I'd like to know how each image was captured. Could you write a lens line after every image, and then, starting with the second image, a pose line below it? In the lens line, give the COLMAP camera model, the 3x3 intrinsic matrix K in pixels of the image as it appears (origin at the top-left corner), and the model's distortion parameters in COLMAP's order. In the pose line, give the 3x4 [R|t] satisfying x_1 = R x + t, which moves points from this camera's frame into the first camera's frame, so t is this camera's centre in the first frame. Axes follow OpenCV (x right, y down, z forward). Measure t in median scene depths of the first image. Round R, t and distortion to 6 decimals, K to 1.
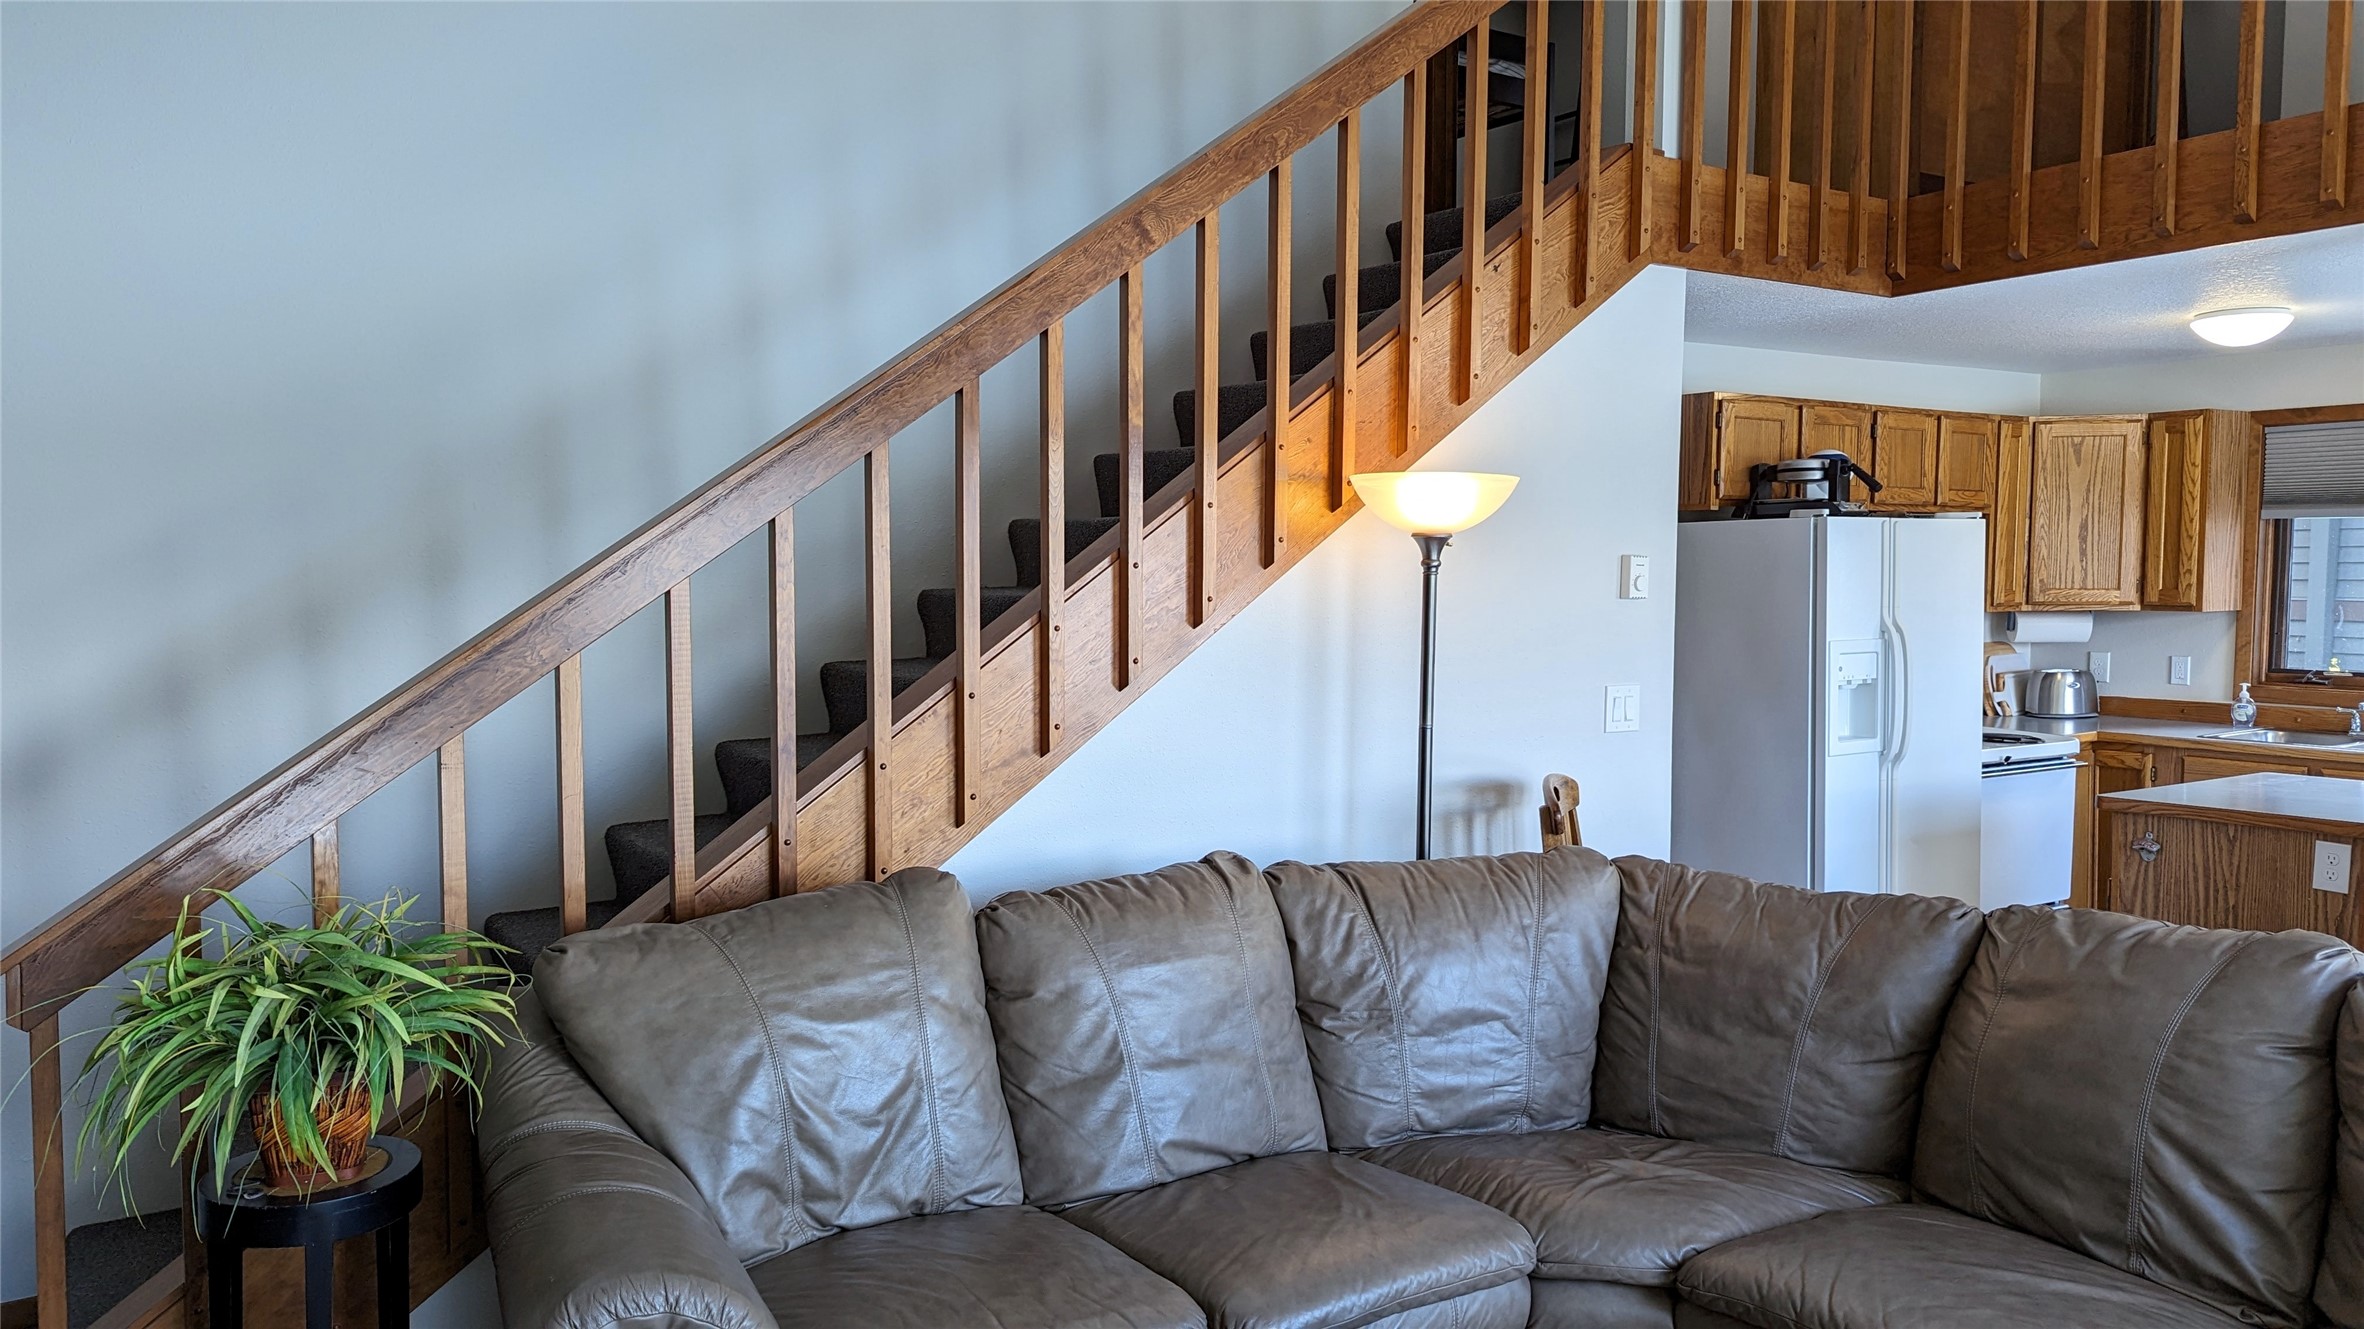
lens RADIAL K [[1691.1, 0, 1166.5], [0, 1691.1, 659.9], [0, 0, 1]] dist [0.066847, -0.059732]
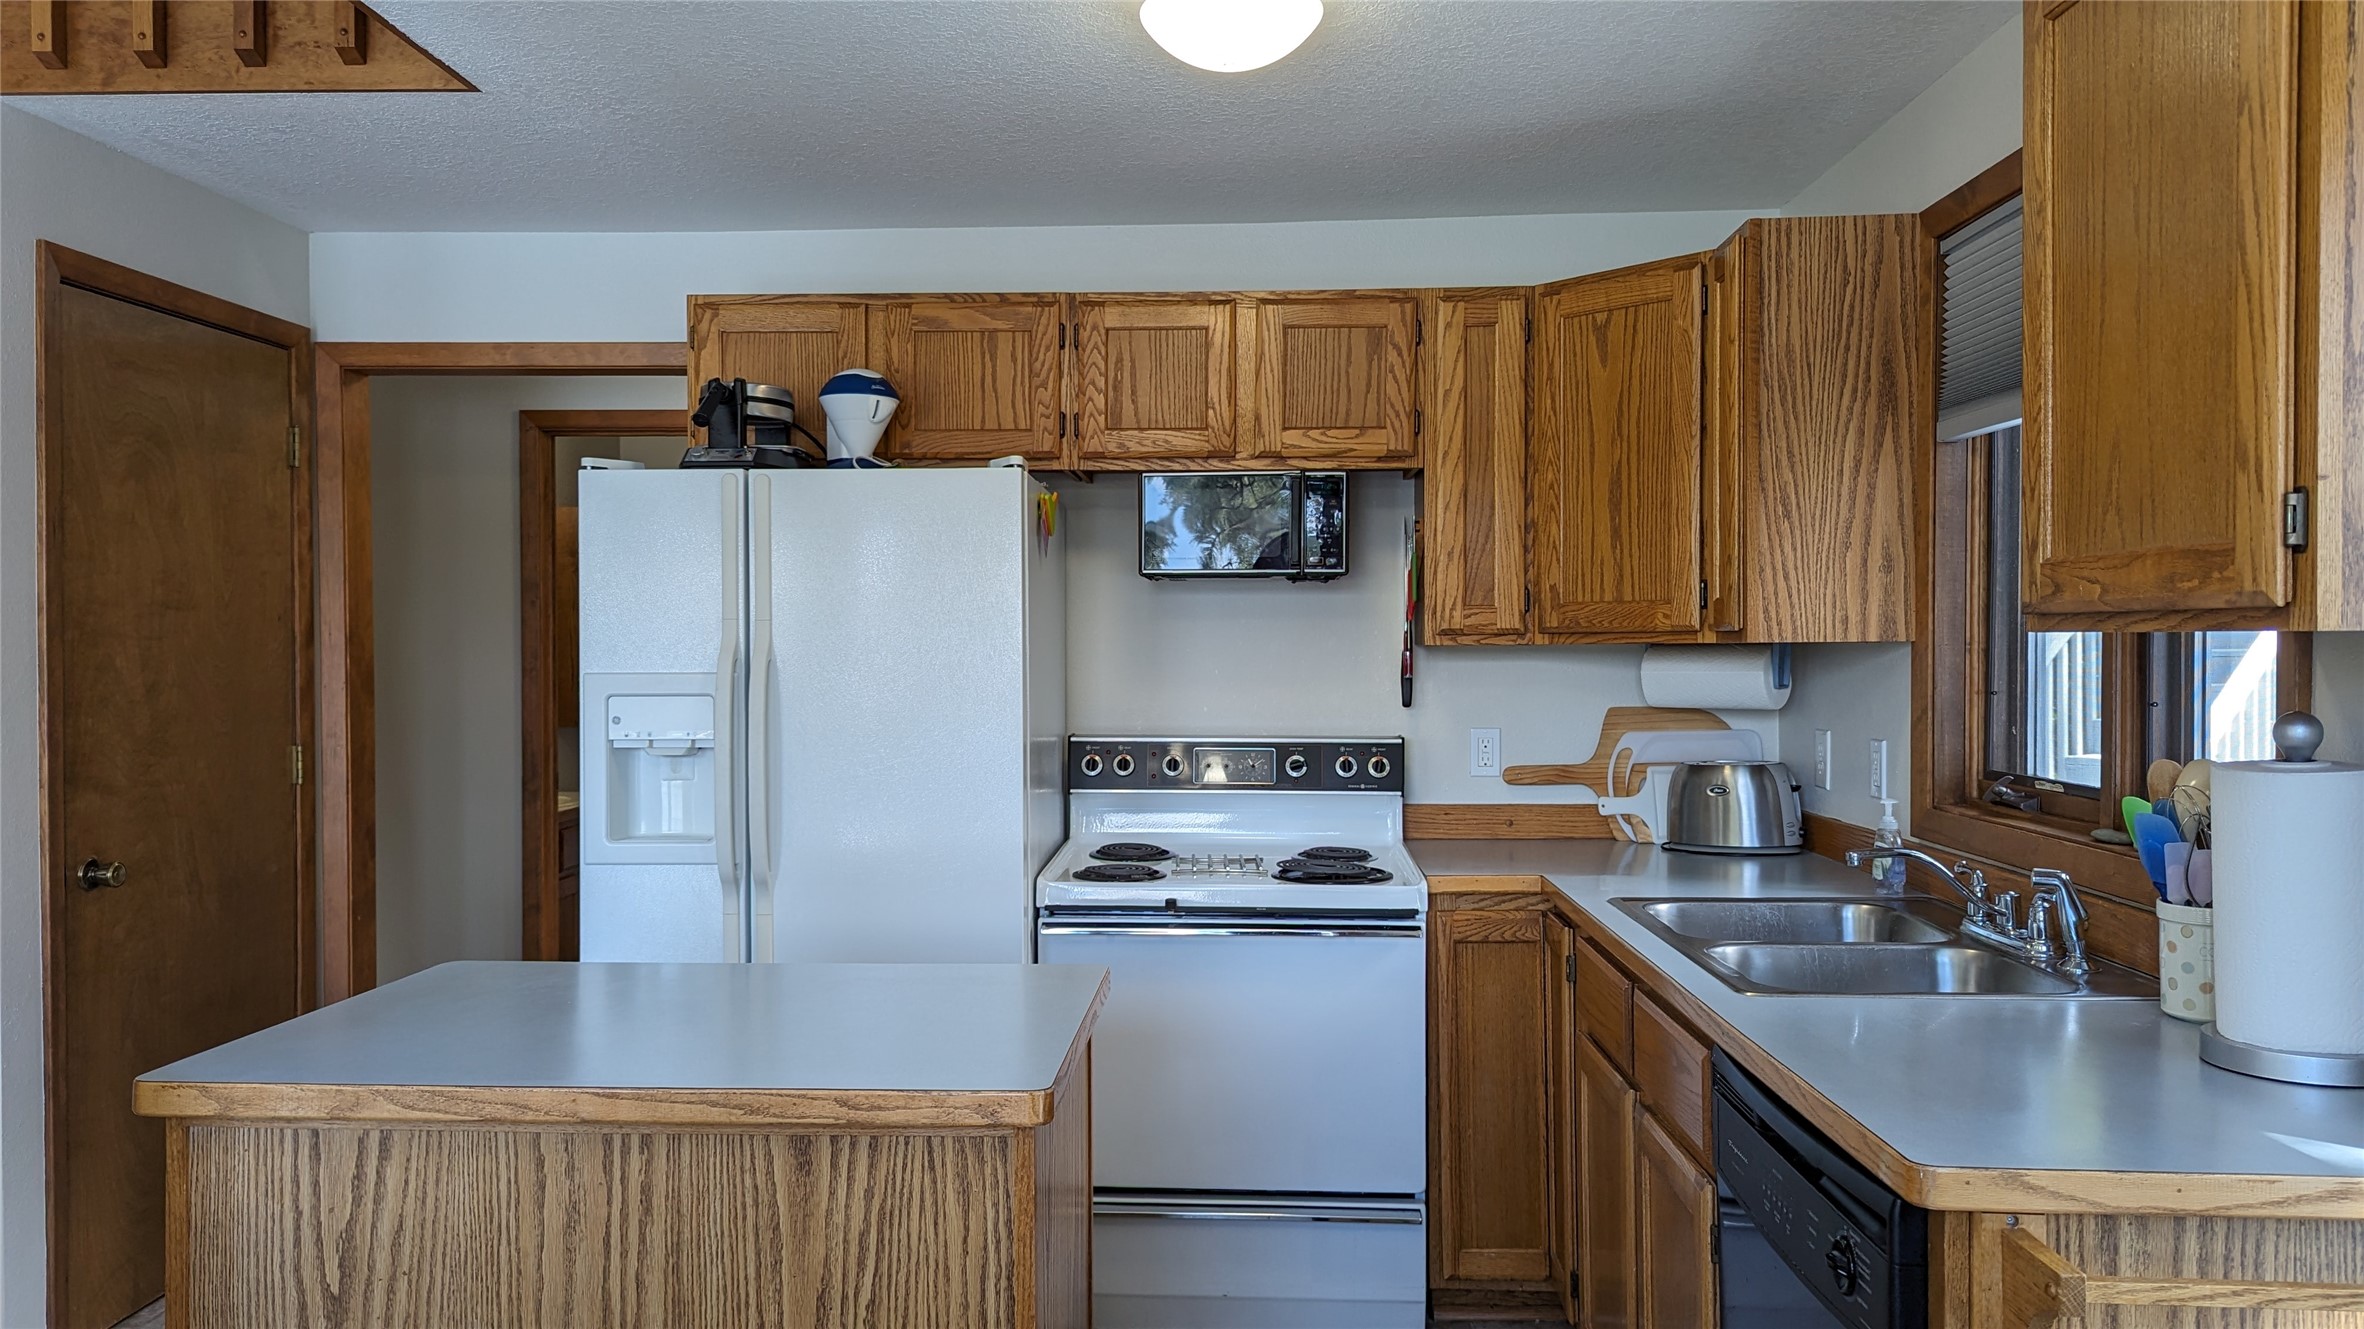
lens RADIAL K [[1691.1, 0, 1172.0], [0, 1691.1, 679.3], [0, 0, 1]] dist [0.066847, -0.059732]
pose [[0.799010, 0.010460, -0.601227, 0.736919], [-0.033639, 0.999060, -0.027324, 0.000874], [0.600376, 0.042057, 0.798611, 0.508507]]
